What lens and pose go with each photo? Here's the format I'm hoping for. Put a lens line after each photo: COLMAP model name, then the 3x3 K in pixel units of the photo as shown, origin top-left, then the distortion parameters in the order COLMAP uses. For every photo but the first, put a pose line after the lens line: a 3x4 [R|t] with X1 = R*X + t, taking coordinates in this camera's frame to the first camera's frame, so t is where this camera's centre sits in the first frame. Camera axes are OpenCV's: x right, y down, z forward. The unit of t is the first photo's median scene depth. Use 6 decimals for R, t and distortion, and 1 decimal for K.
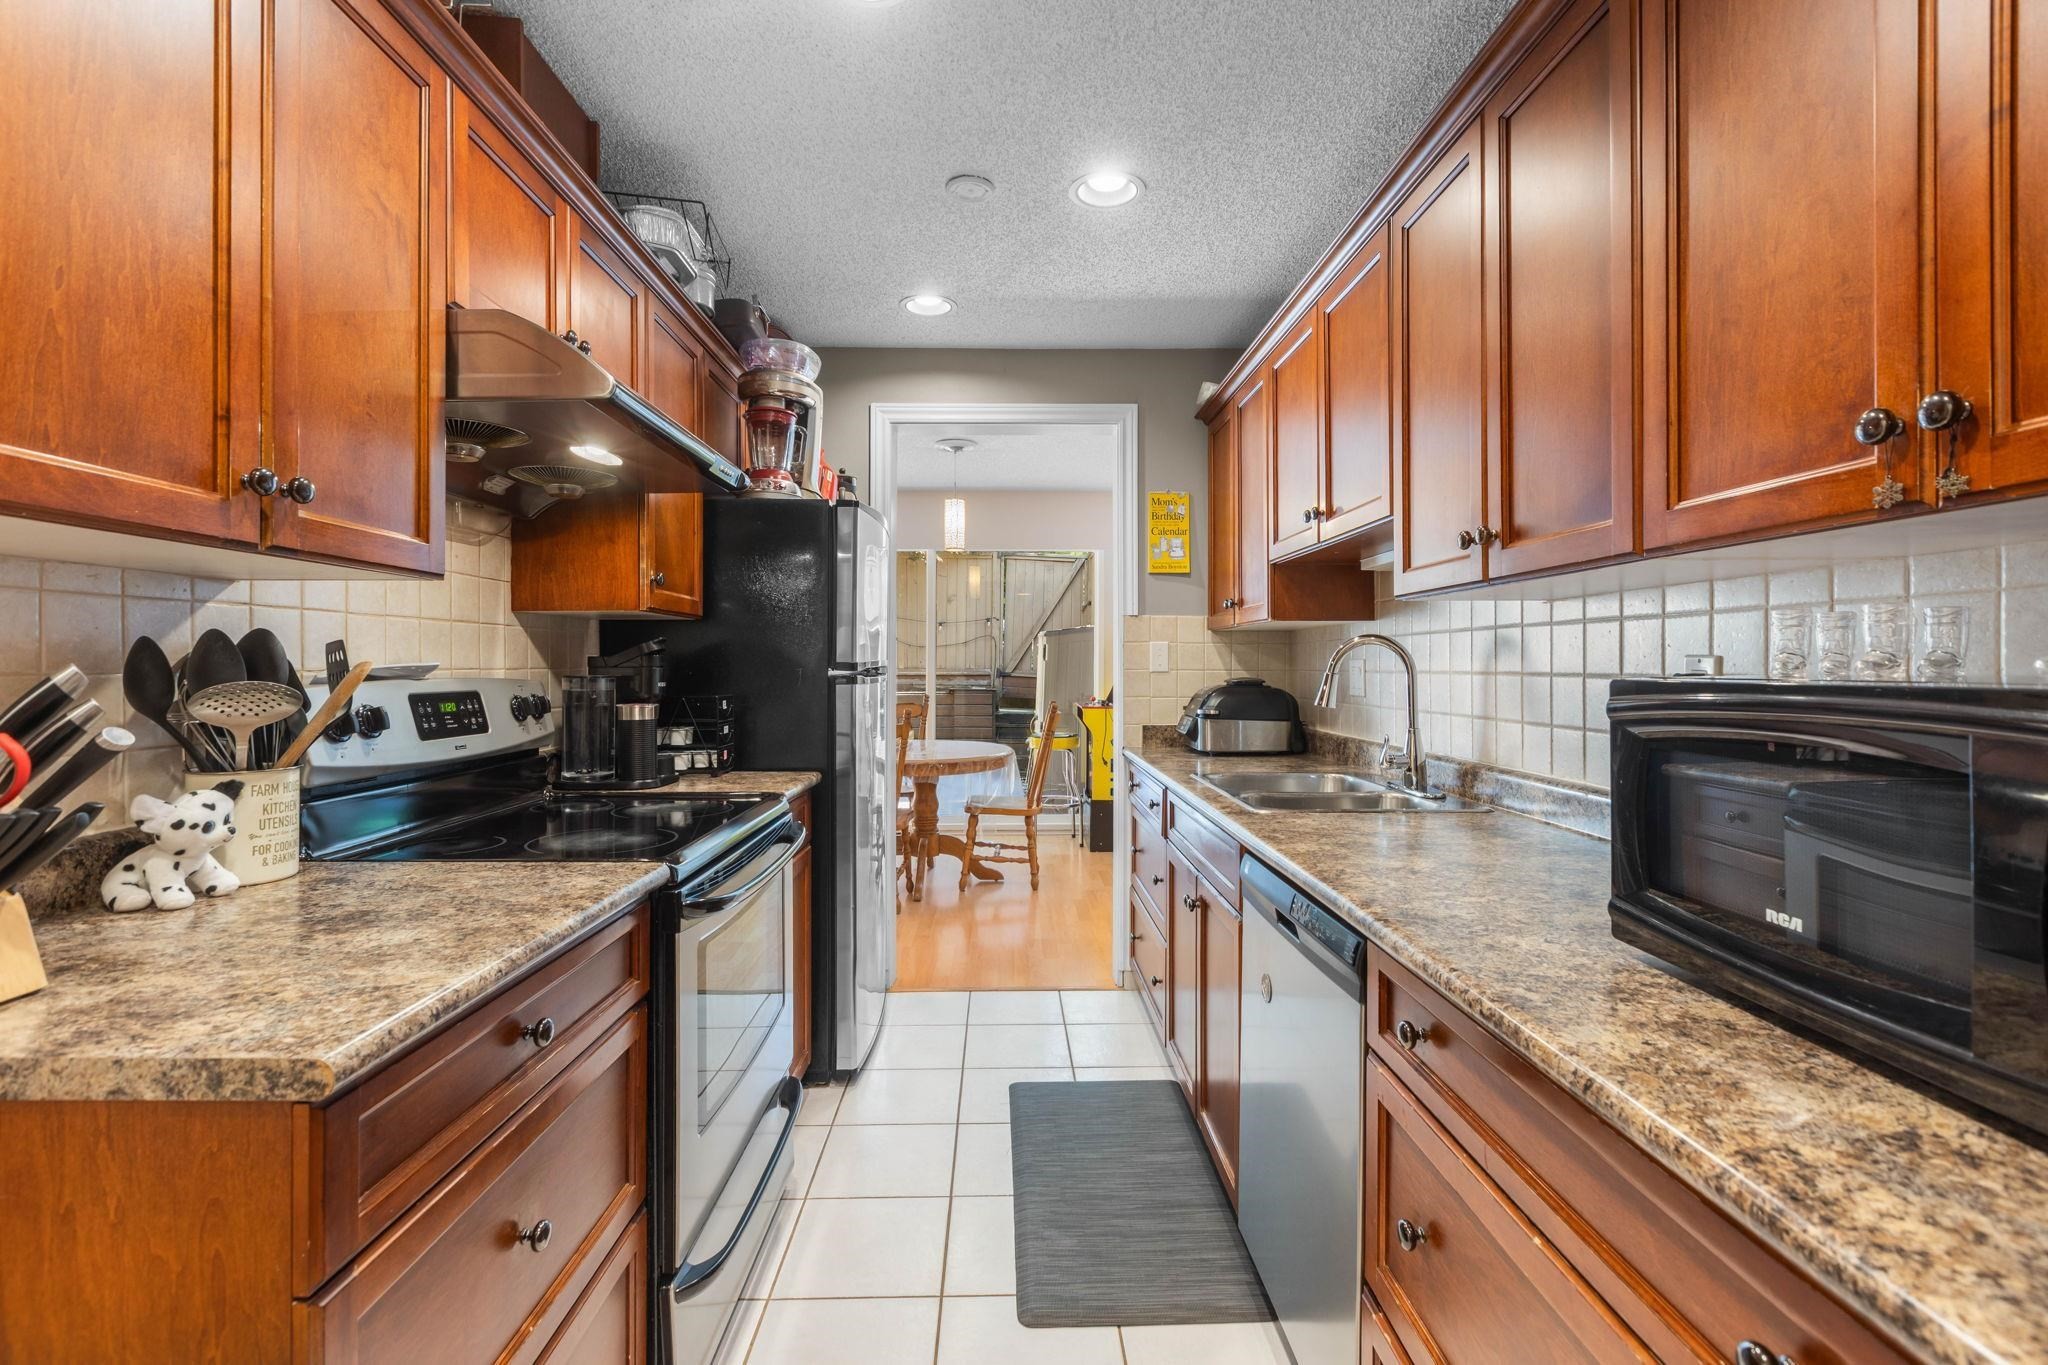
lens RADIAL K [[924.3, 0, 1030.7], [0, 924.3, 660.2], [0, 0, 1]] dist [0.001937, -0.000003]
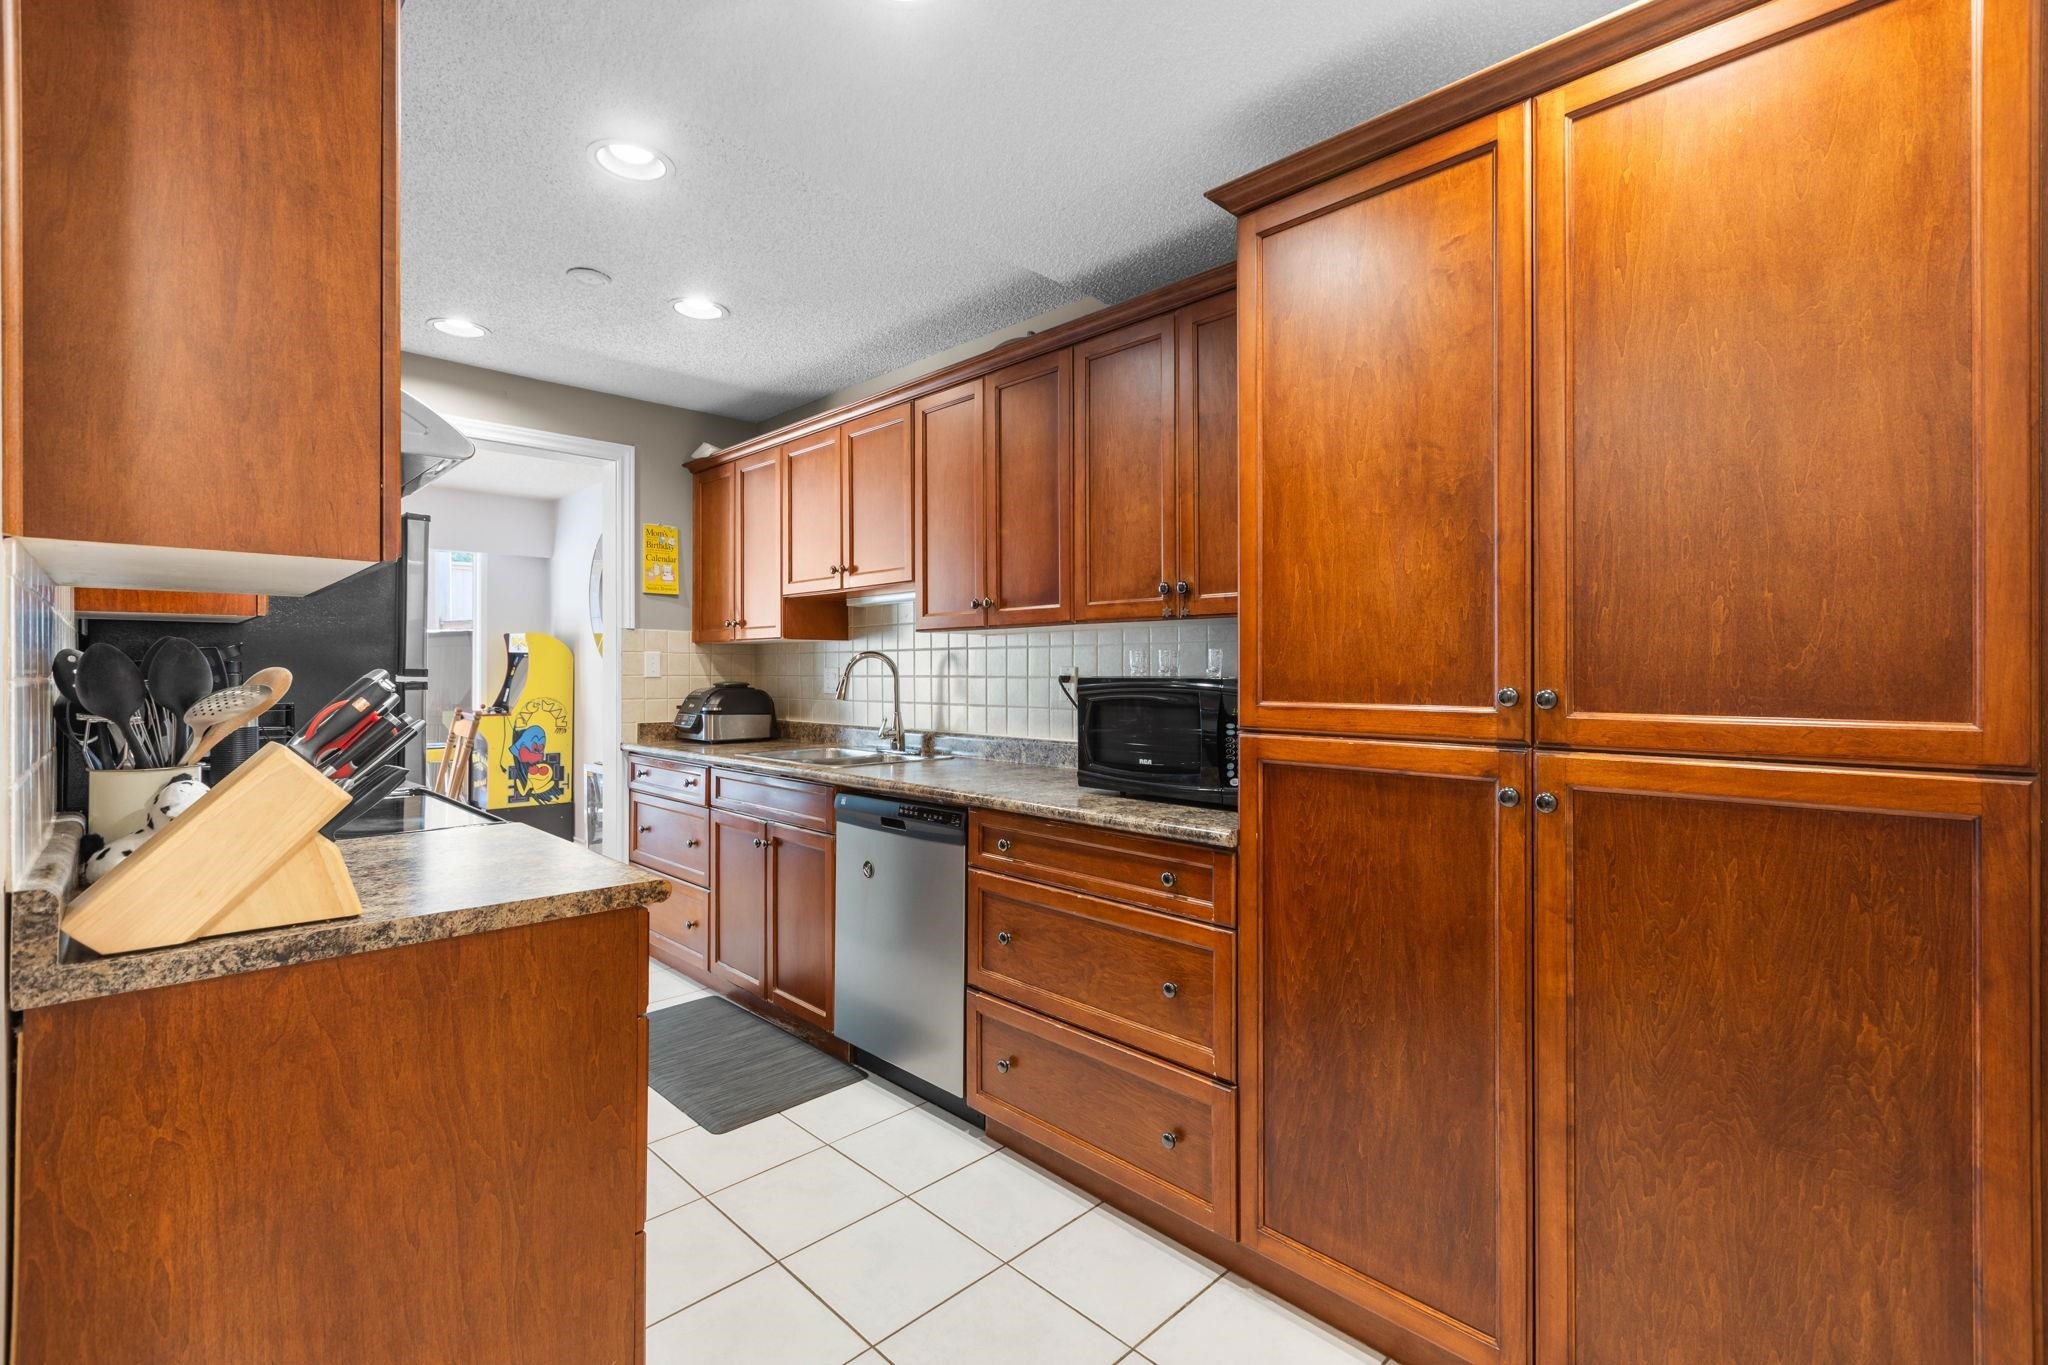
lens RADIAL K [[915.7, 0, 1050.8], [0, 915.7, 649.5], [0, 0, 1]] dist [0.000071, 0.000009]
pose [[0.712119, 0.017861, 0.701832, -0.412430], [-0.004248, 0.999768, -0.021132, -0.000398], [-0.702046, 0.012067, 0.712029, -0.239838]]
